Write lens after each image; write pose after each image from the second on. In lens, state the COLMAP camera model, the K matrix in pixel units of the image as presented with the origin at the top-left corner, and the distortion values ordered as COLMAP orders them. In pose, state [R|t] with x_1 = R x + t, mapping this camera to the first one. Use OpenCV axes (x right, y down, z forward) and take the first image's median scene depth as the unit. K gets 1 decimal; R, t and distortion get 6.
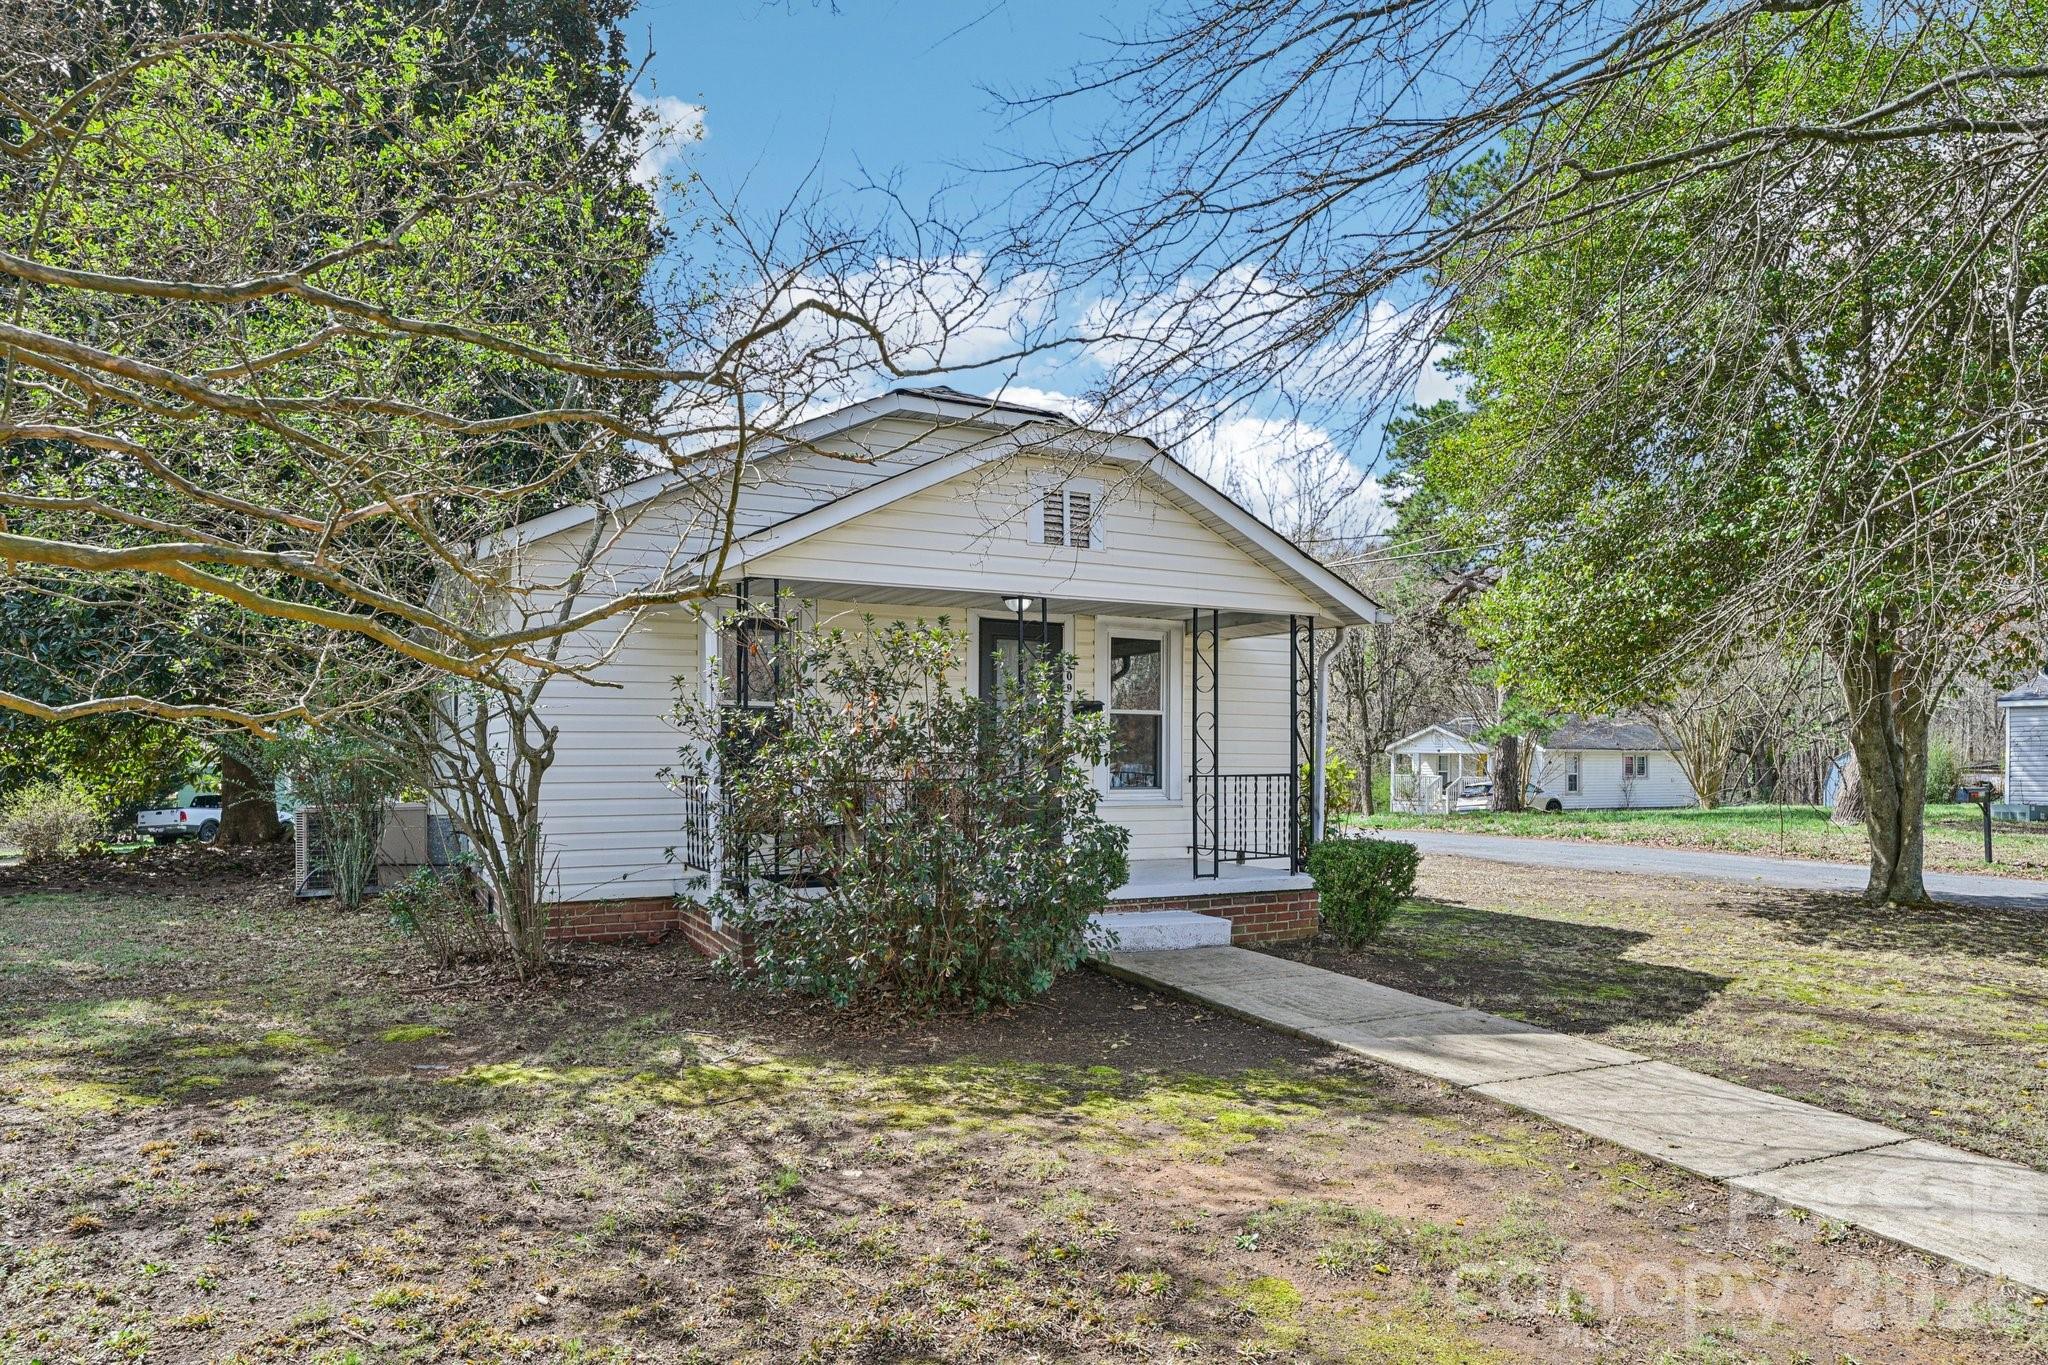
lens RADIAL K [[1348.5, 0, 1011.5], [0, 1348.5, 677.8], [0, 0, 1]] dist [-0.010636, -0.001211]
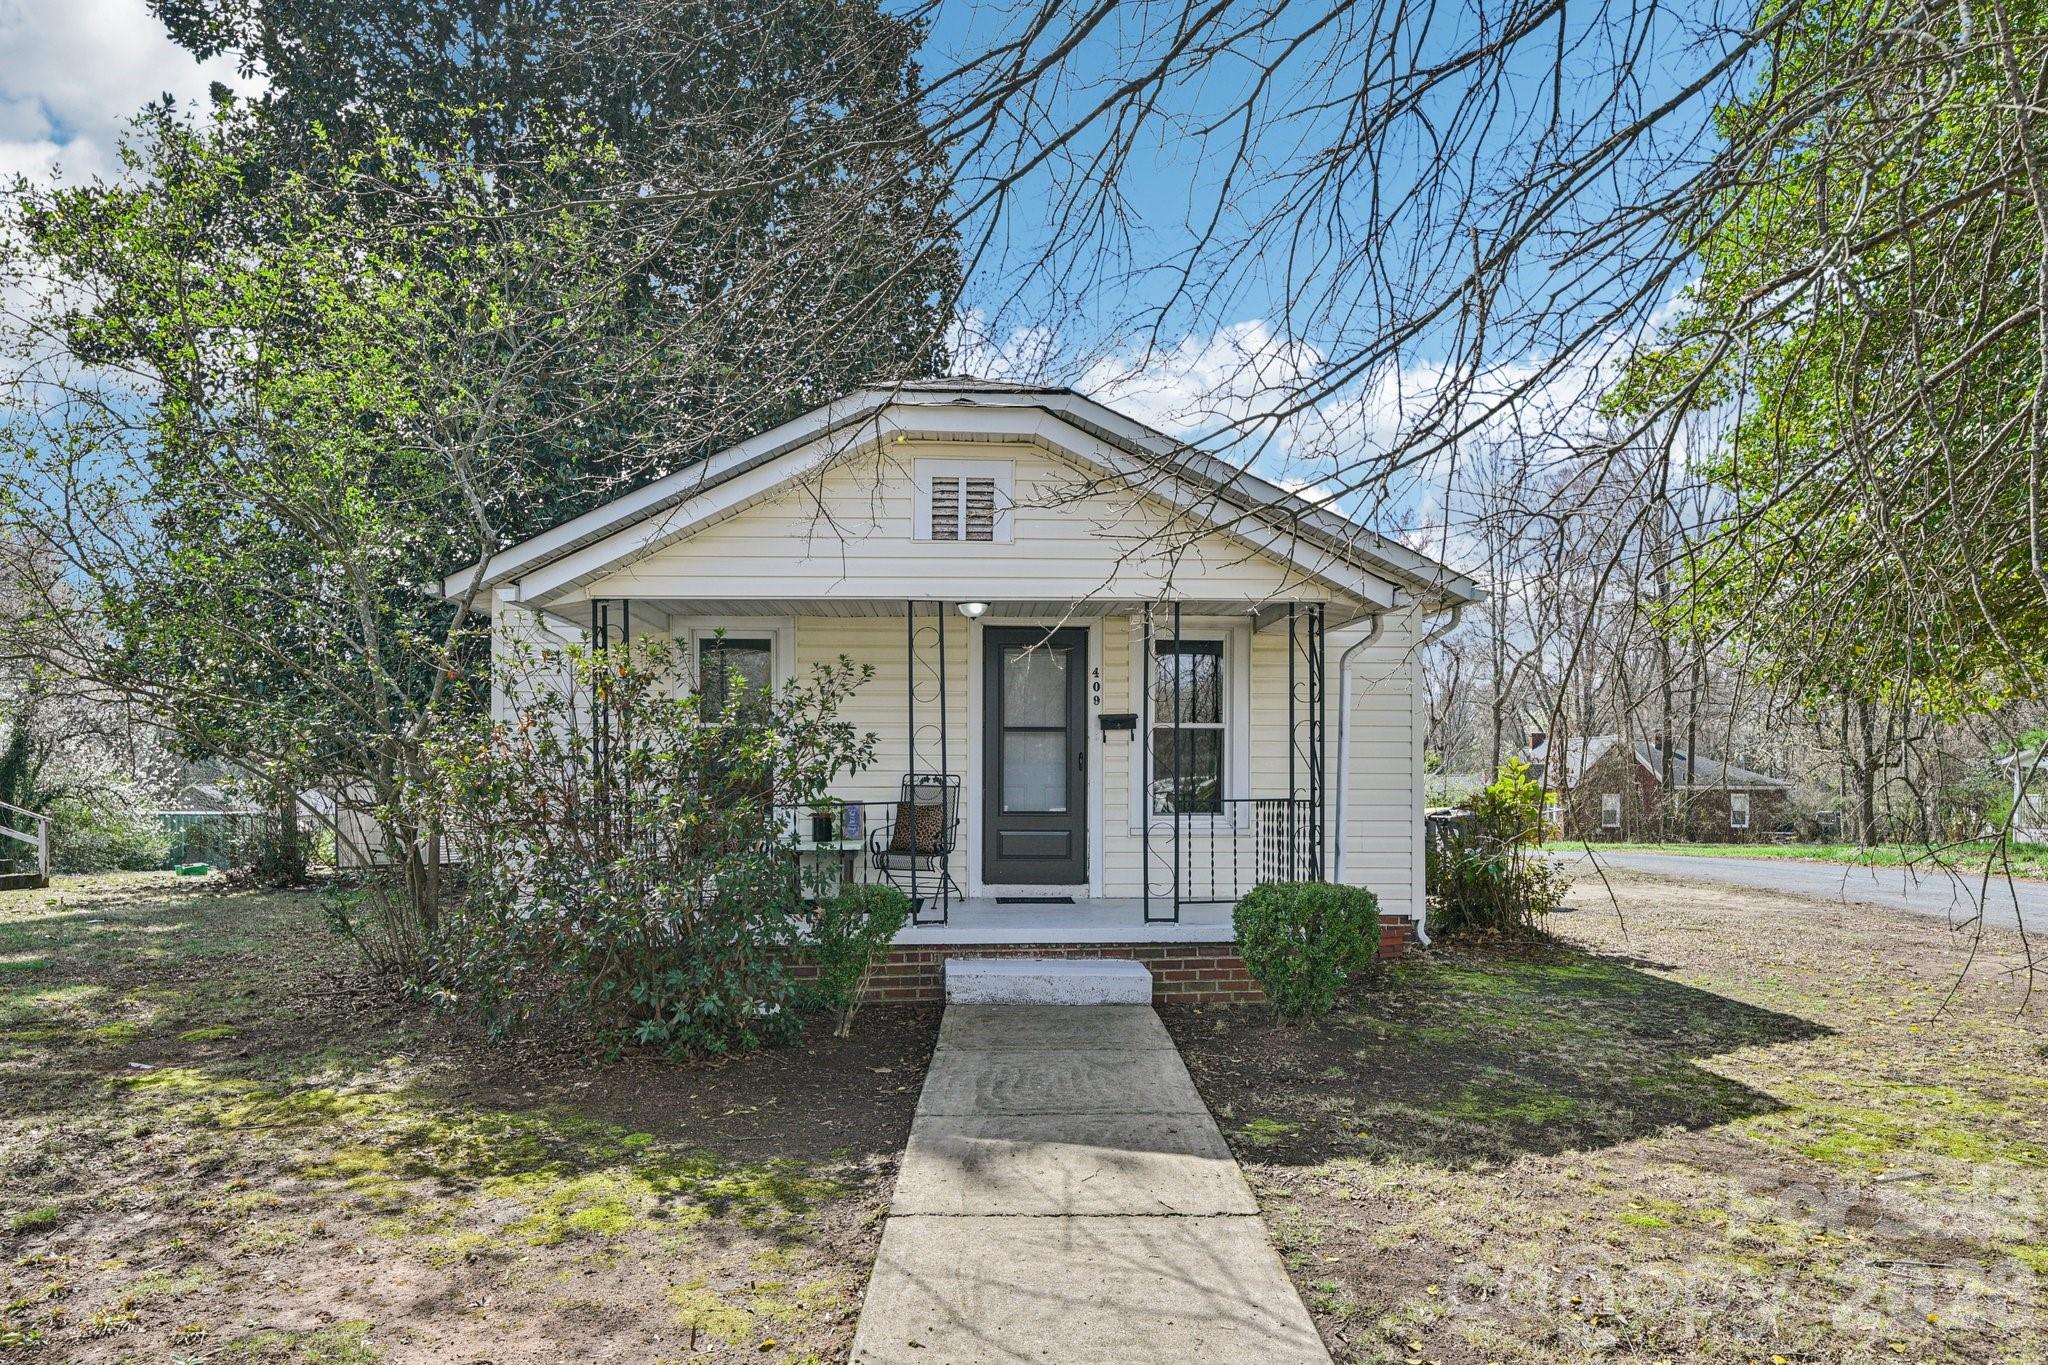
lens RADIAL K [[1348.5, 0, 1016.2], [0, 1348.5, 697.8], [0, 0, 1]] dist [-0.010636, -0.001211]
pose [[0.899355, -0.031080, -0.436112, 0.682956], [0.030390, 0.999501, -0.008558, 0.021329], [0.436161, -0.005557, 0.899852, 0.328643]]
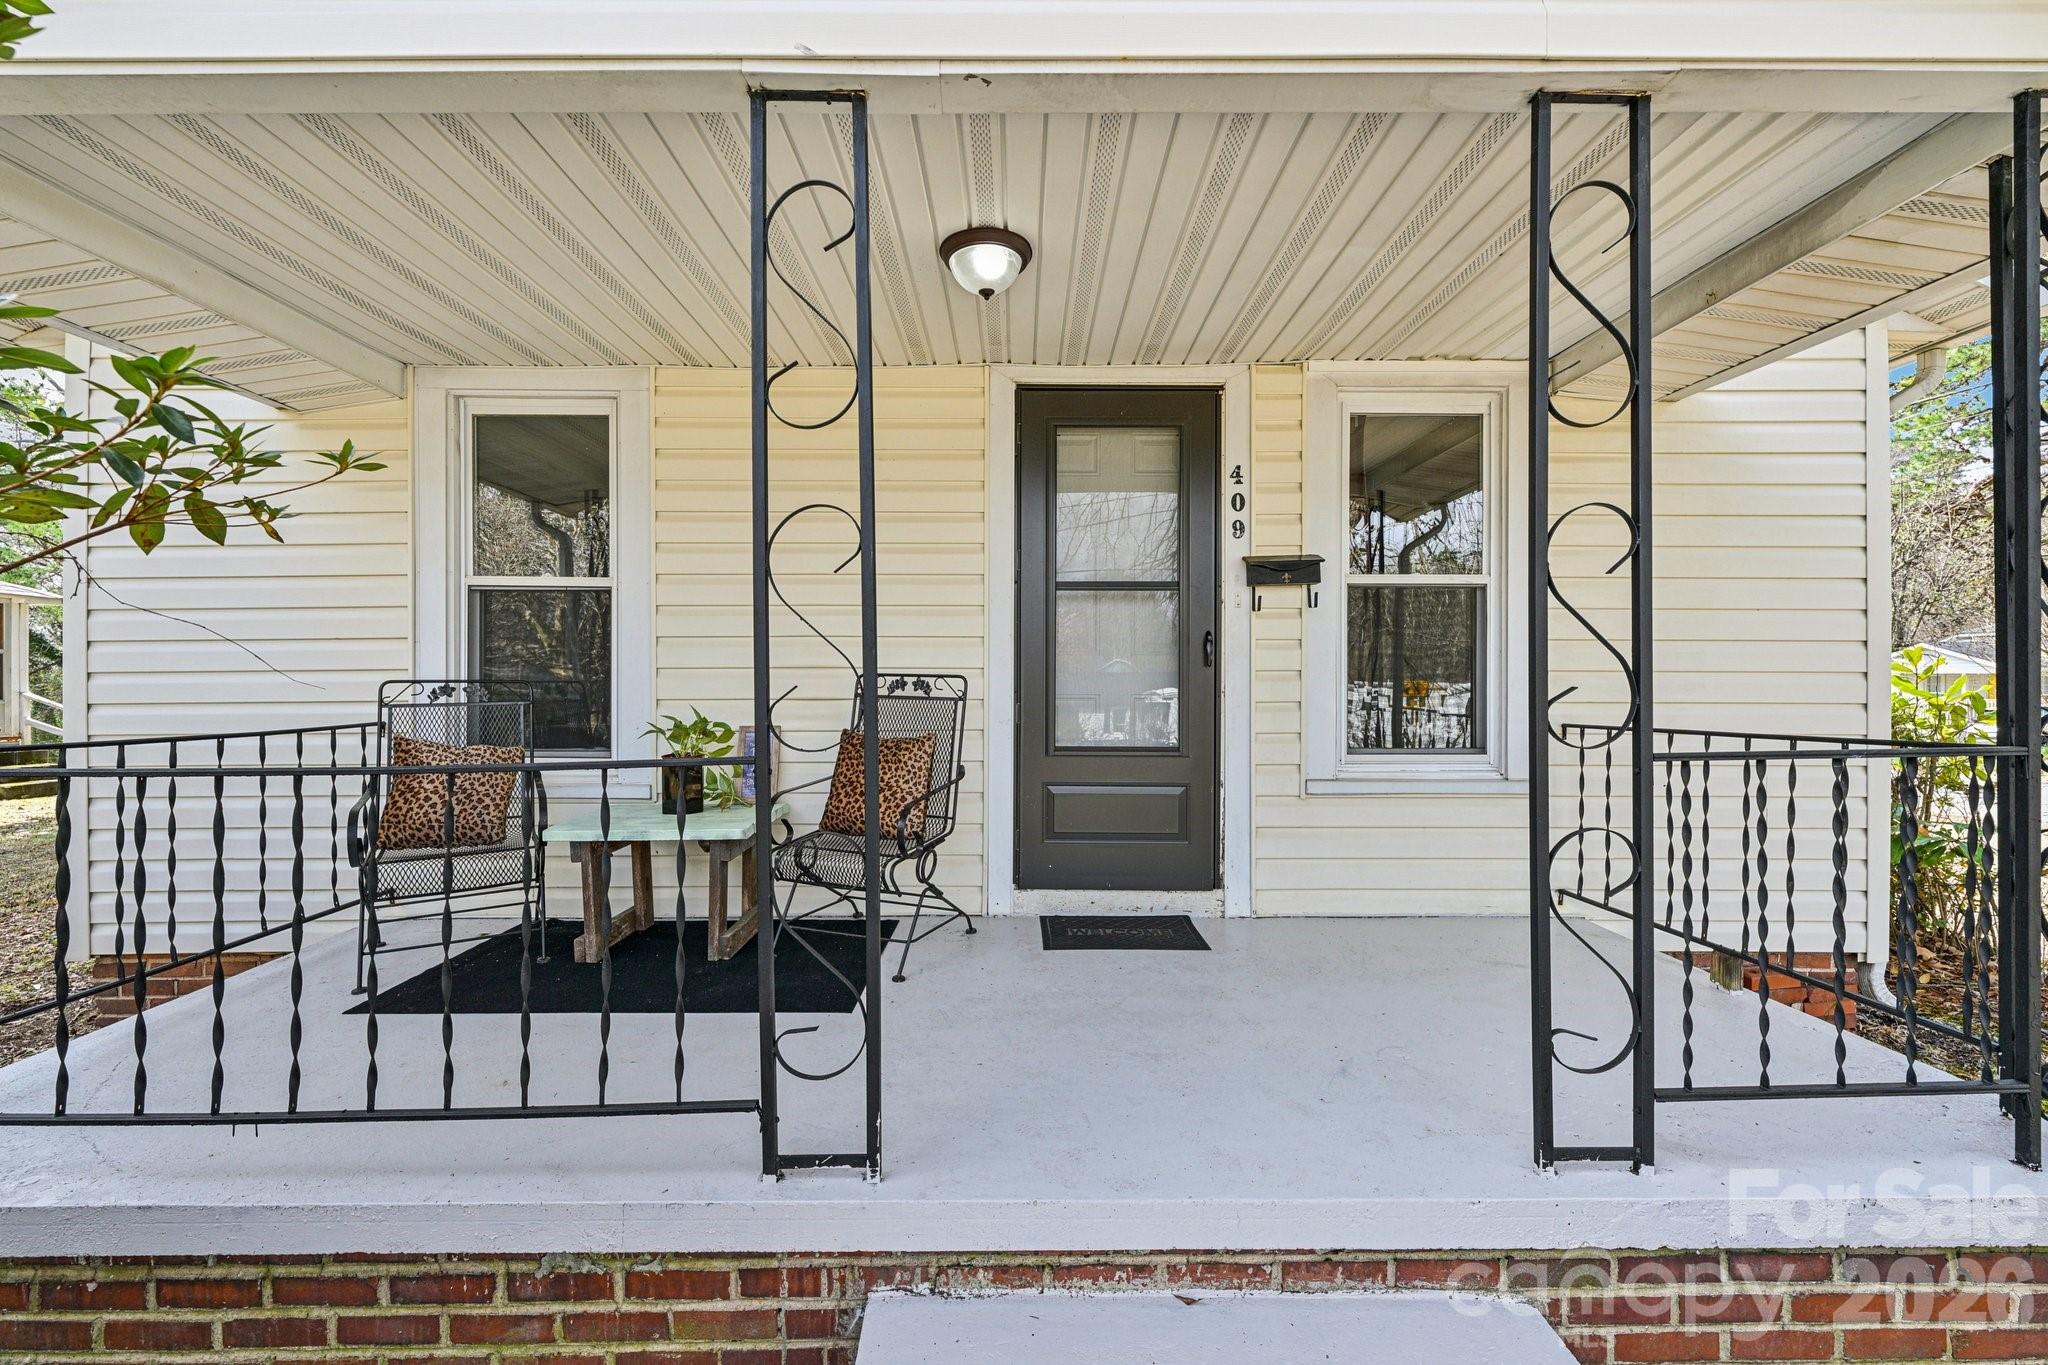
lens RADIAL K [[836.0, 0, 1024.8], [0, 836.0, 671.7], [0, 0, 1]] dist [-0.011270, 0.000582]
pose [[0.884279, -0.012154, -0.466801, 0.195417], [0.032840, 0.998805, 0.036204, 0.076536], [0.465803, -0.047344, 0.883621, 1.292691]]
